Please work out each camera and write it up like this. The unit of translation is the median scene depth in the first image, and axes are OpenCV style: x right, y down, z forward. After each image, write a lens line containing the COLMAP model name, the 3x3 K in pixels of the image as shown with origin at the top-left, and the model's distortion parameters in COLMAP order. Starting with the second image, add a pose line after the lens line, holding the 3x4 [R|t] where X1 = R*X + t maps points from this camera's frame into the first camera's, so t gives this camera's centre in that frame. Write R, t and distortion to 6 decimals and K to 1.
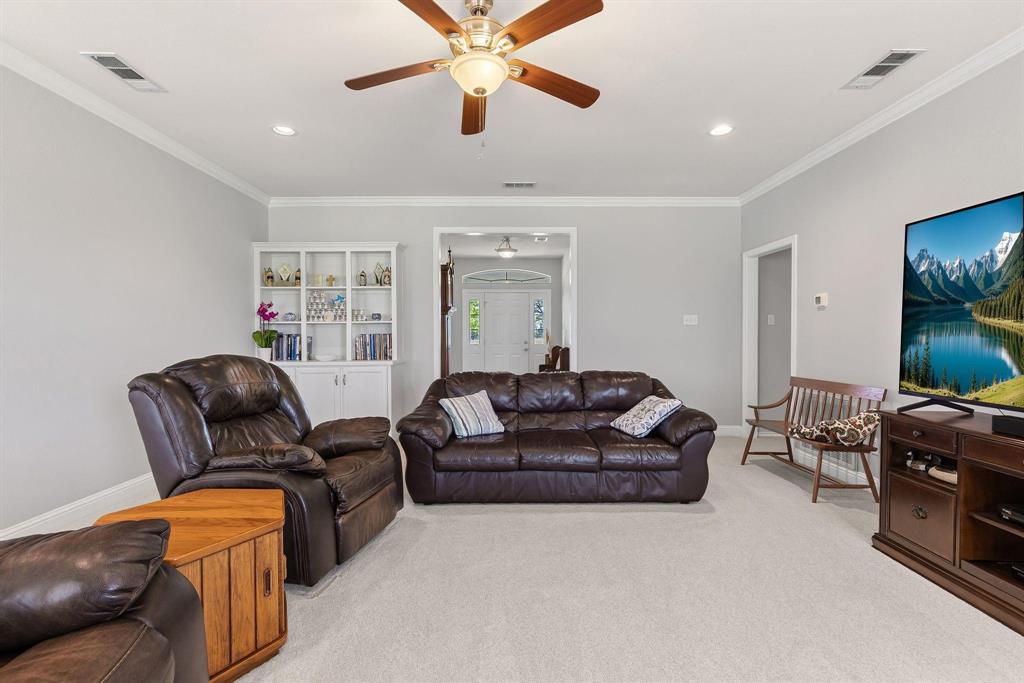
lens RADIAL K [[459.5, 0, 516.1], [0, 459.5, 339.8], [0, 0, 1]] dist [-0.009587, -0.001383]
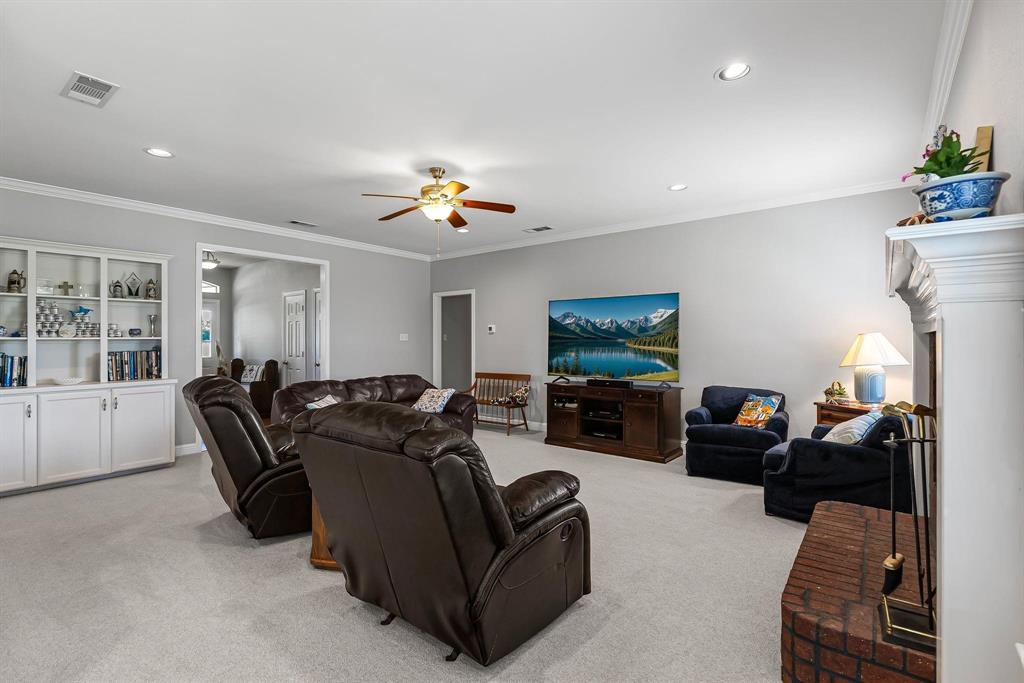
lens RADIAL K [[459.5, 0, 523.4], [0, 459.5, 343.0], [0, 0, 1]] dist [-0.009587, -0.001383]
pose [[0.611988, -0.002088, 0.790864, -0.574994], [0.006443, 0.999976, -0.002345, -0.023110], [-0.790841, 0.006530, 0.611987, -0.171821]]
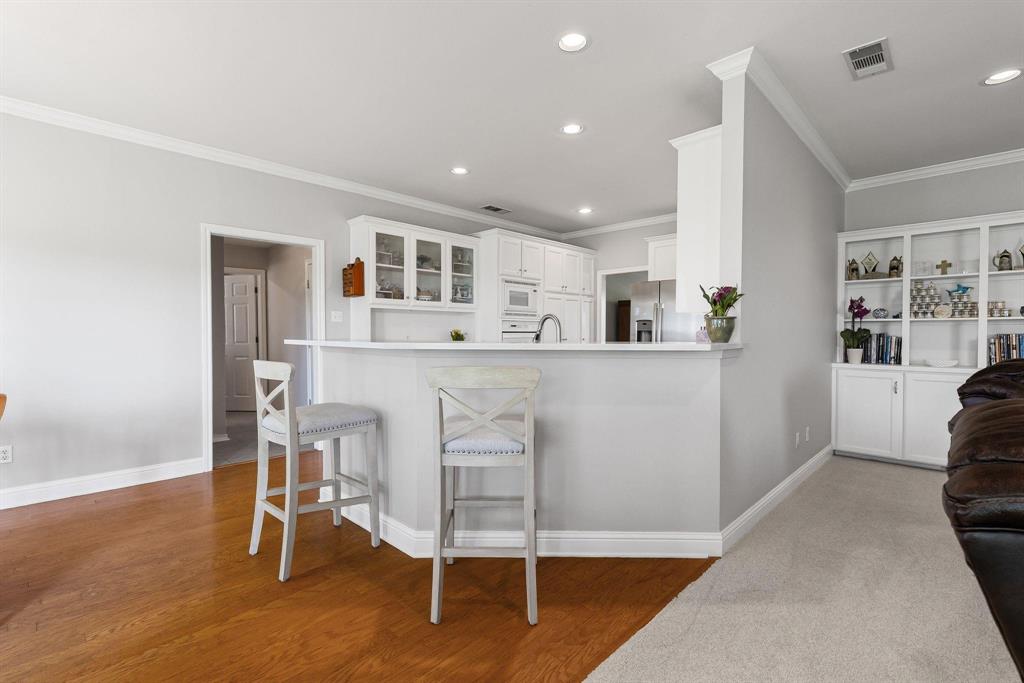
lens RADIAL K [[459.5, 0, 495.7], [0, 459.5, 344.7], [0, 0, 1]] dist [-0.009587, -0.001383]
pose [[0.687320, 0.022769, -0.725998, -0.380047], [-0.011160, 0.999722, 0.020788, -0.001057], [0.726269, -0.006186, 0.687383, -0.125576]]
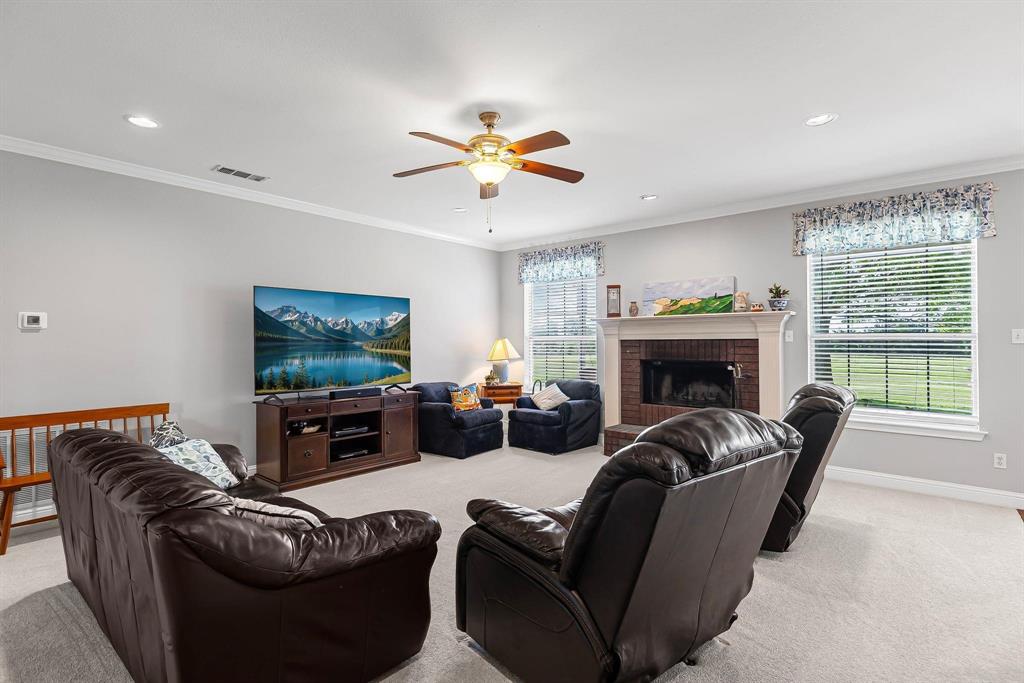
lens RADIAL K [[459.5, 0, 502.9], [0, 459.5, 340.6], [0, 0, 1]] dist [-0.009587, -0.001383]
pose [[-0.717700, 0.010213, 0.696277, -0.466224], [0.012048, 0.999925, -0.002248, -0.030588], [-0.696248, 0.006775, -0.717769, 0.839817]]
